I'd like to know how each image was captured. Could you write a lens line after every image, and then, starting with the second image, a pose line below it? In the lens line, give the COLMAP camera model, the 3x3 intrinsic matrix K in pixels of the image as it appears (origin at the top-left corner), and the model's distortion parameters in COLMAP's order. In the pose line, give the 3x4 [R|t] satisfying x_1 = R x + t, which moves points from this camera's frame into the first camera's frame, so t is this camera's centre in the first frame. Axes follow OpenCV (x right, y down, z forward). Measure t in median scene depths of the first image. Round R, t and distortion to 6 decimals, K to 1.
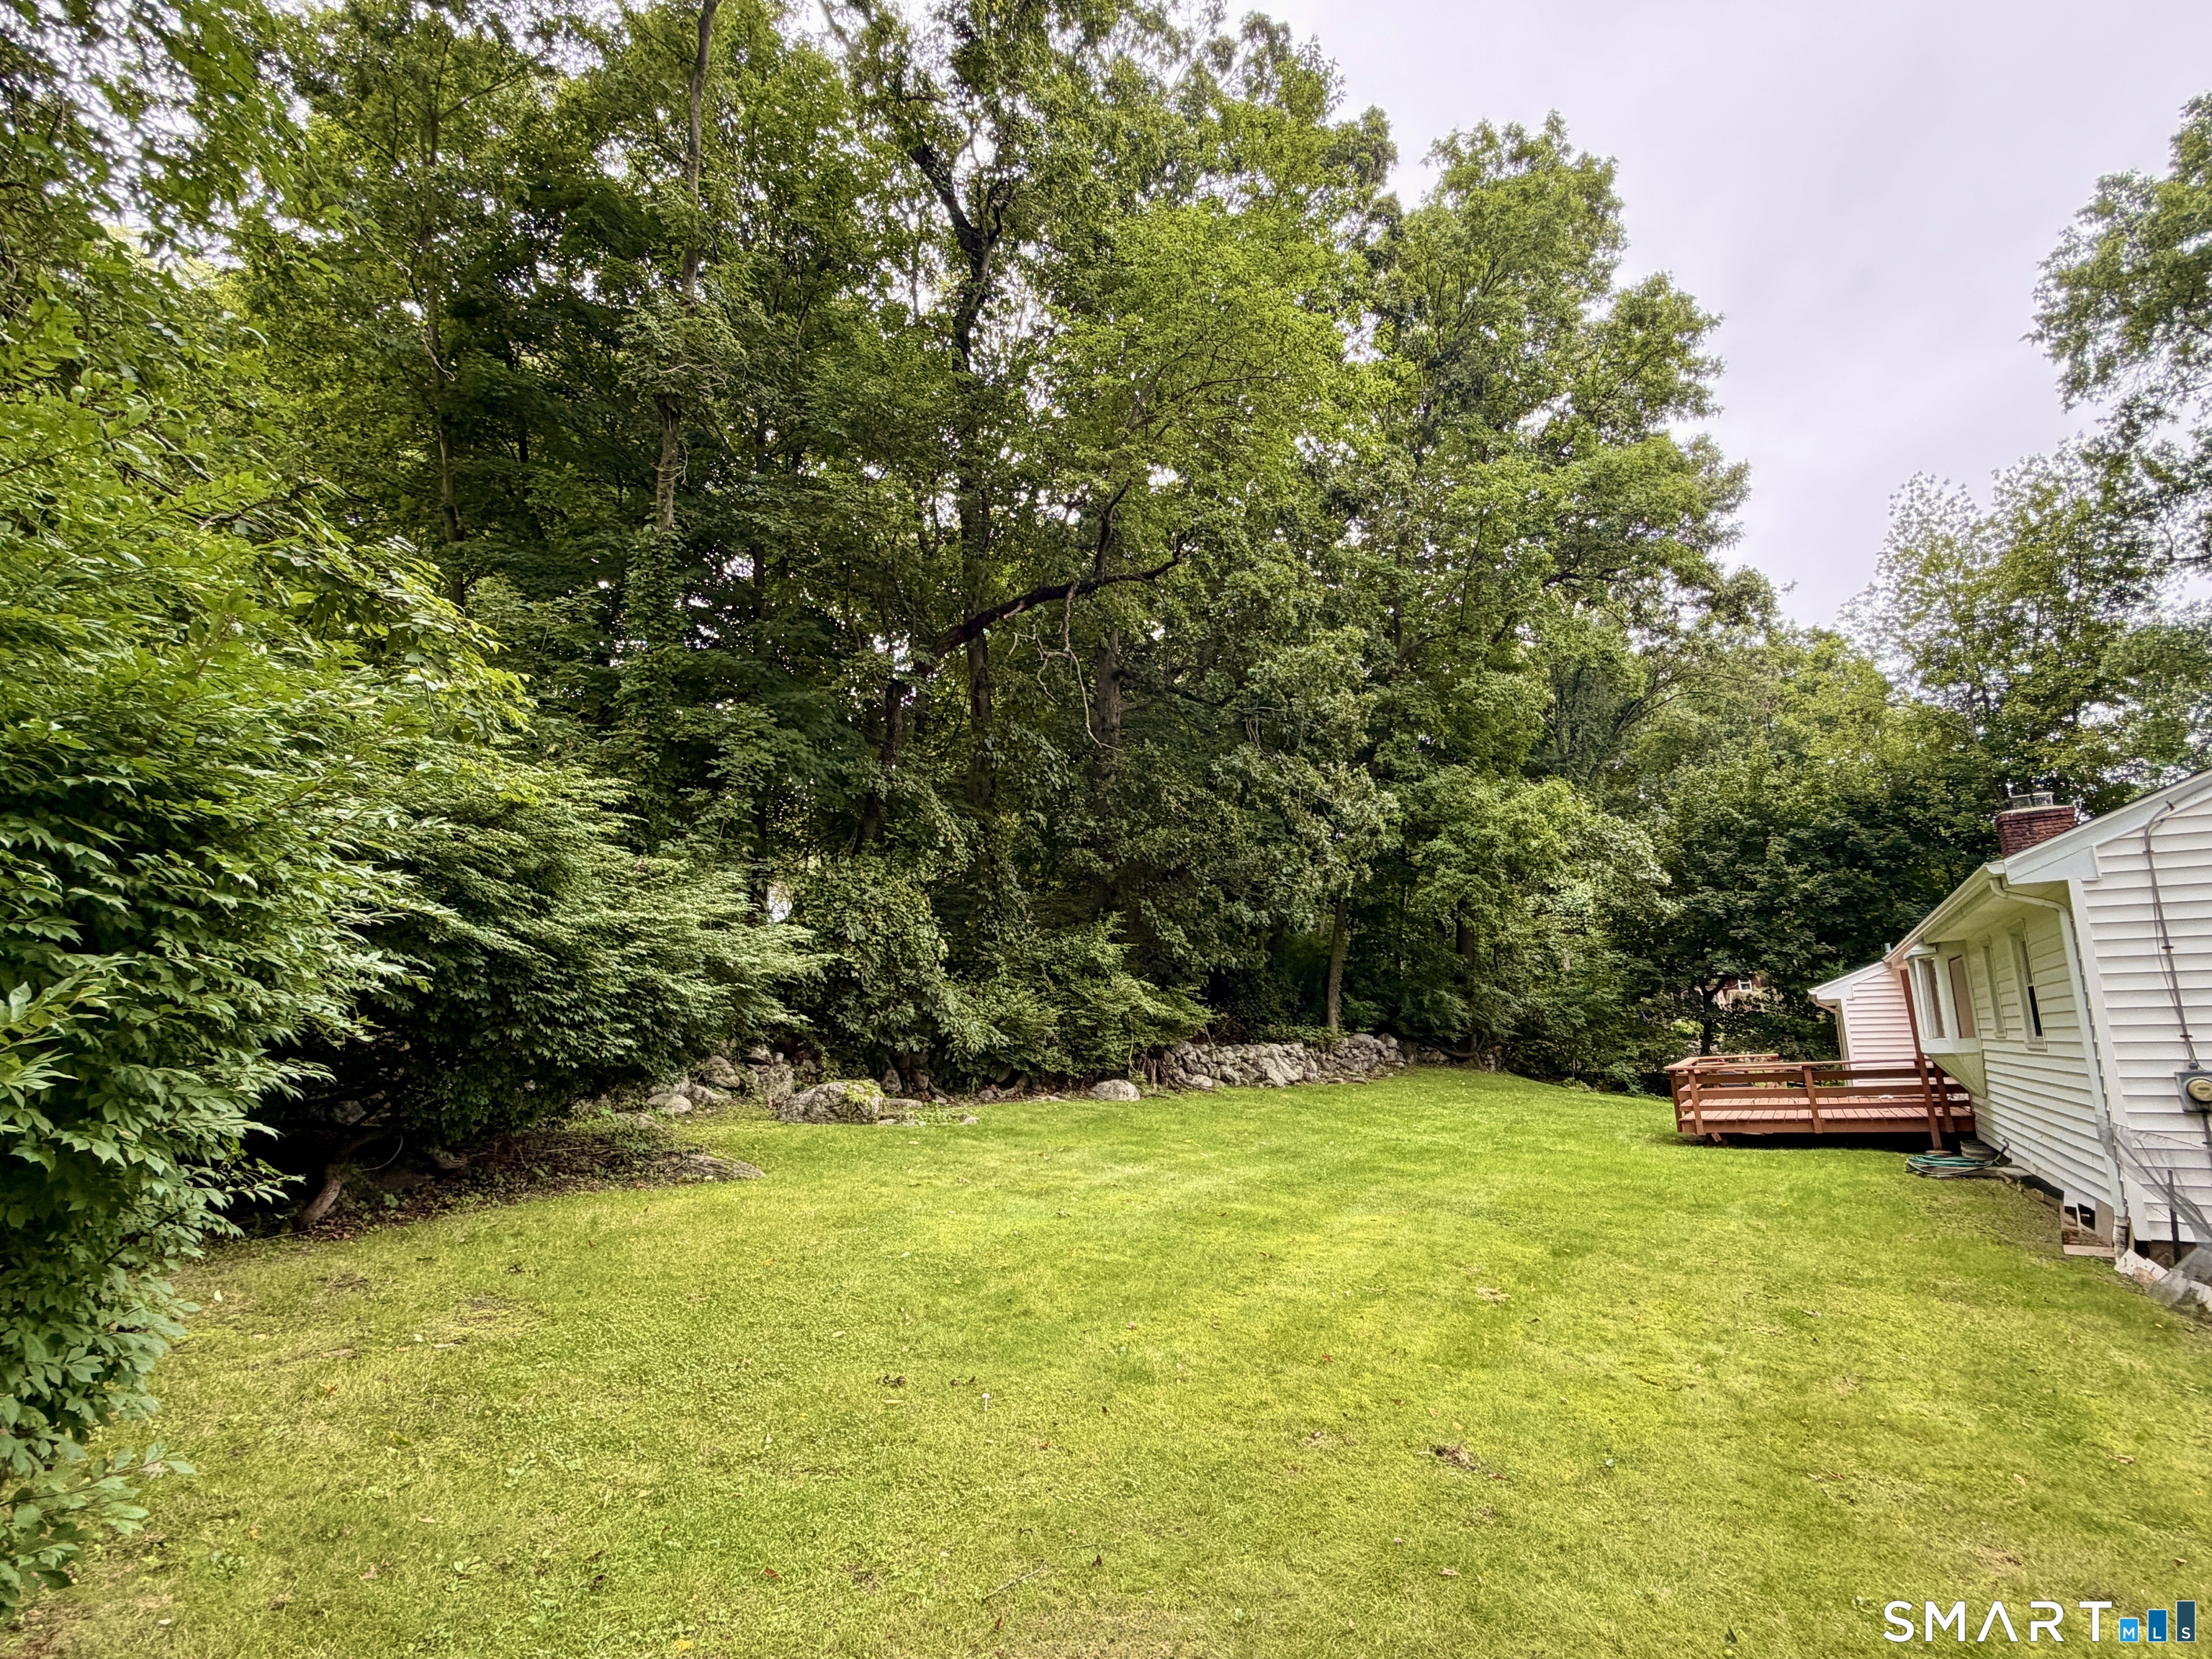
lens RADIAL K [[1088.6, 0, 1101.8], [0, 1088.6, 828.1], [0, 0, 1]] dist [0.001597, -0.002498]
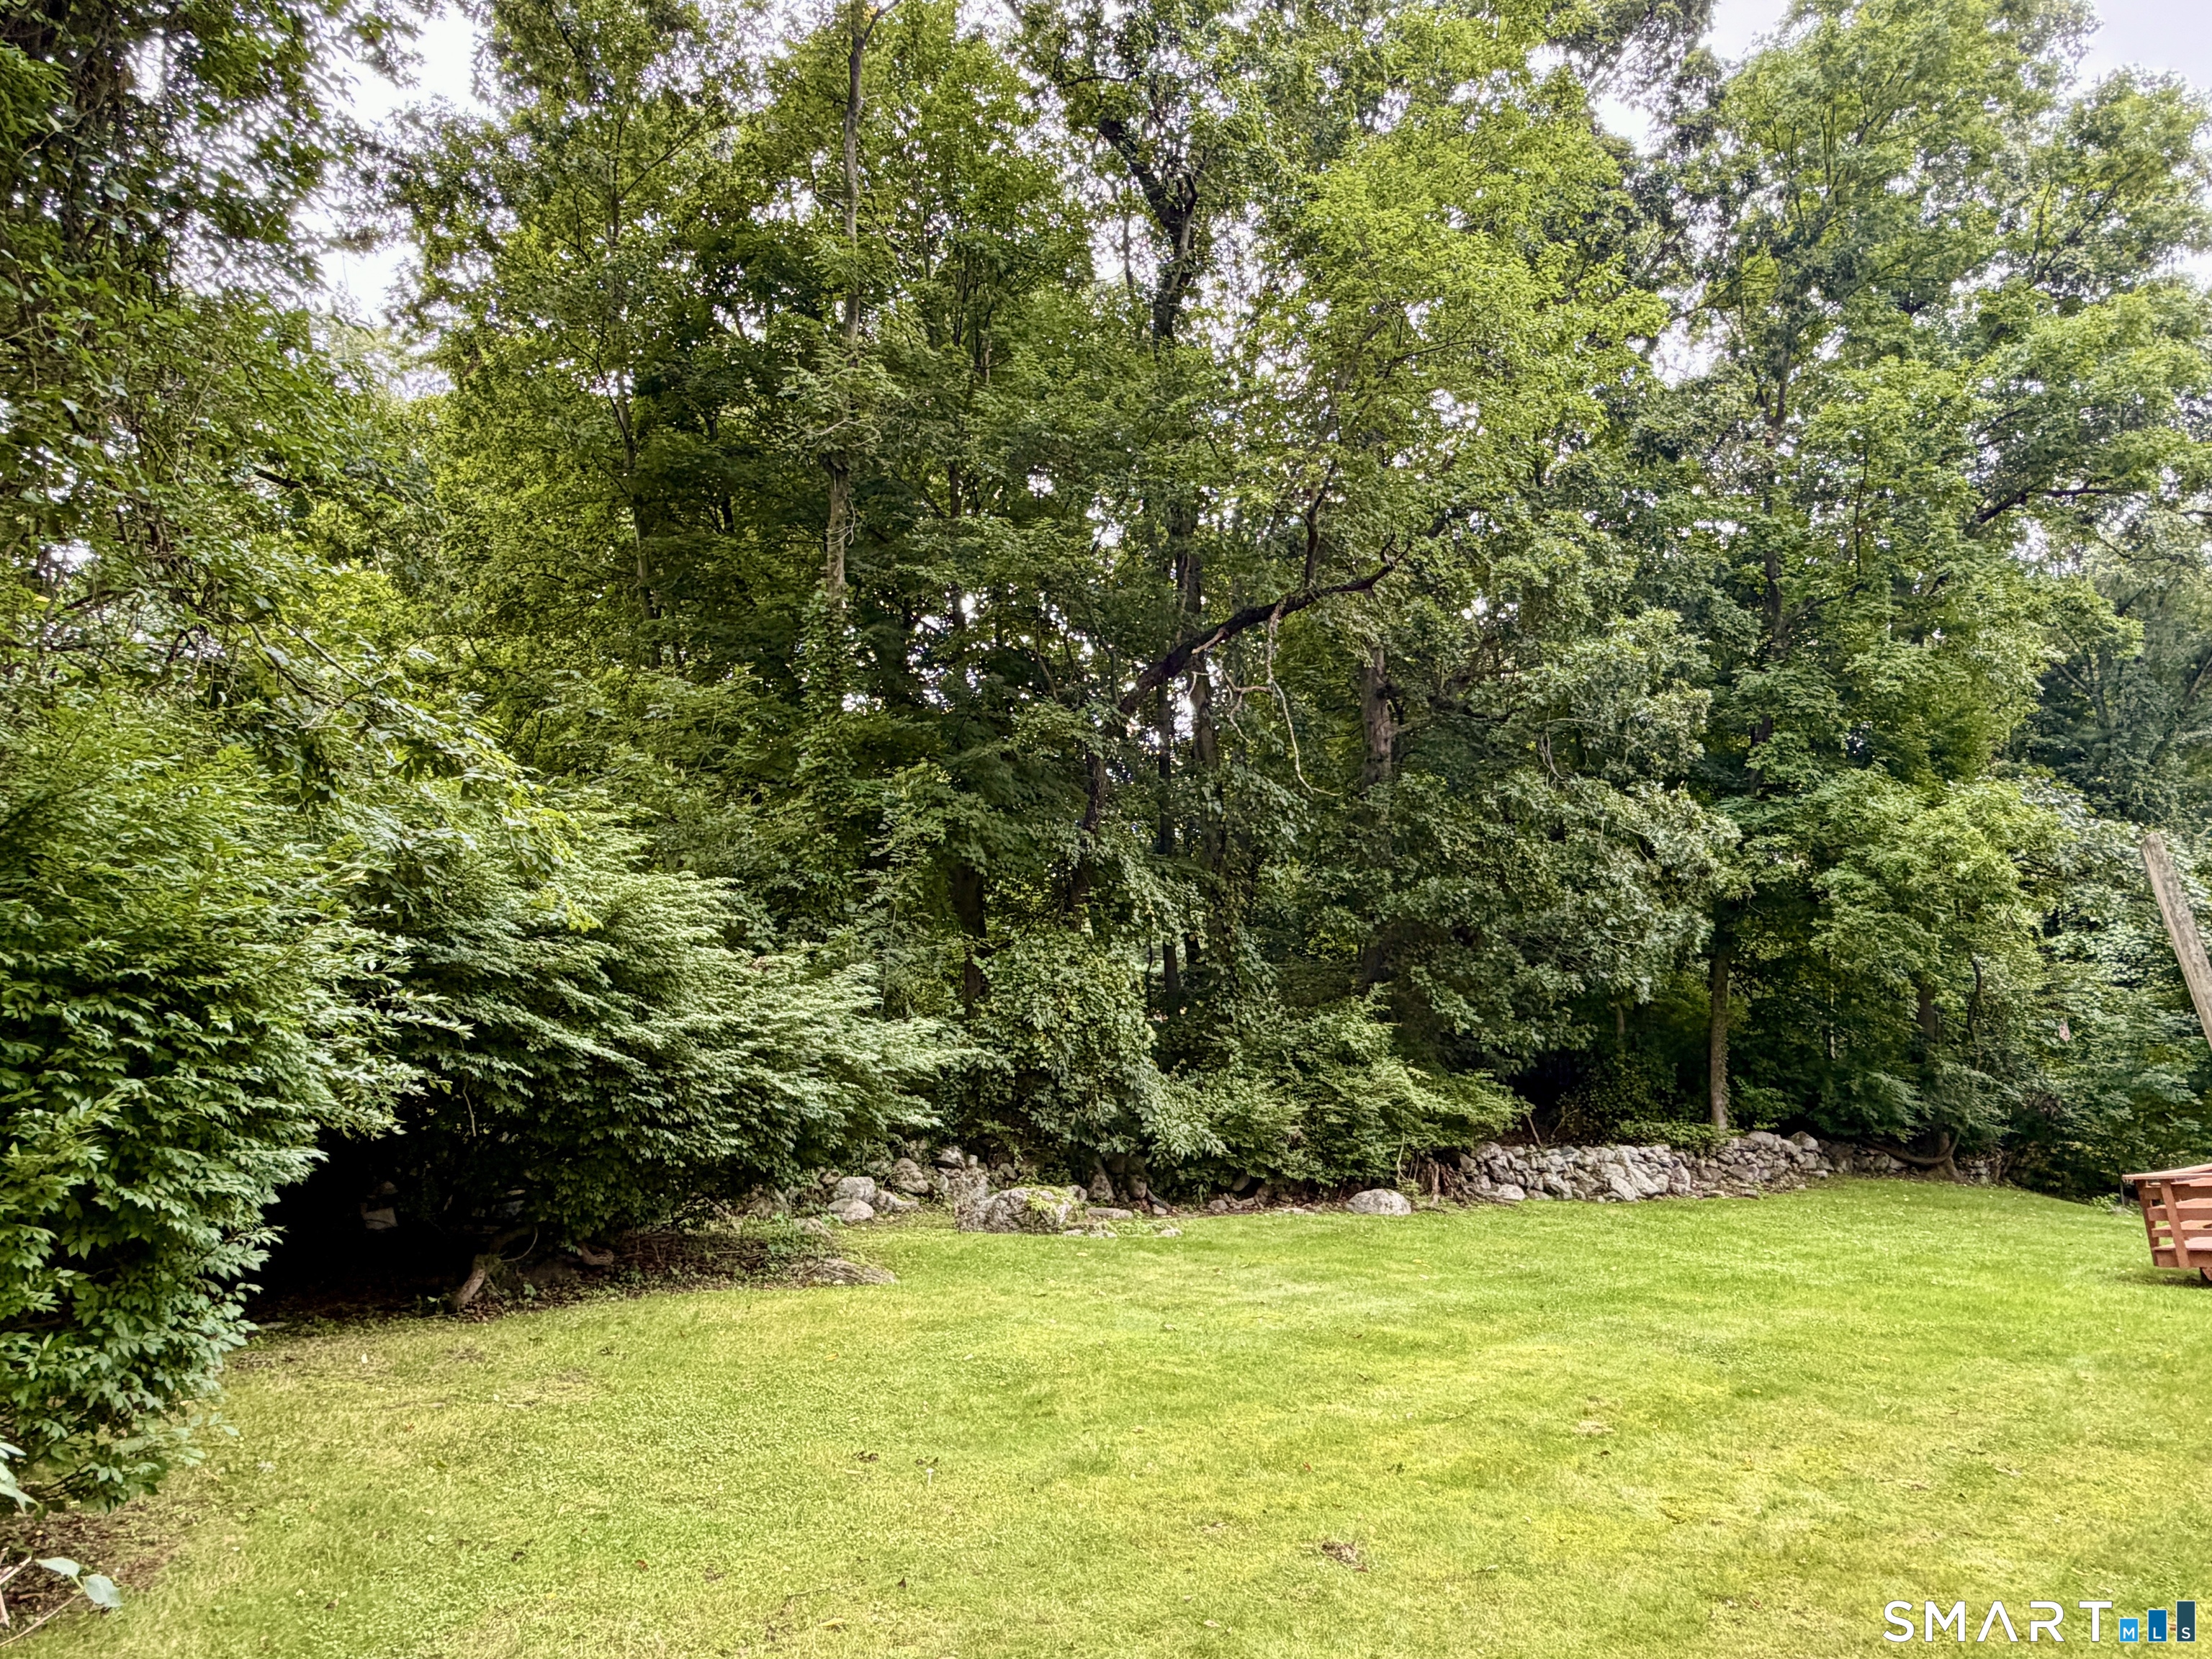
lens RADIAL K [[1371.5, 0, 1104.9], [0, 1371.5, 828.5], [0, 0, 1]] dist [-0.005905, 0.004634]
pose [[0.961924, -0.063723, -0.265783, 0.122850], [0.054679, 0.997650, -0.041296, -0.011027], [0.267790, 0.025191, 0.963148, -0.070316]]
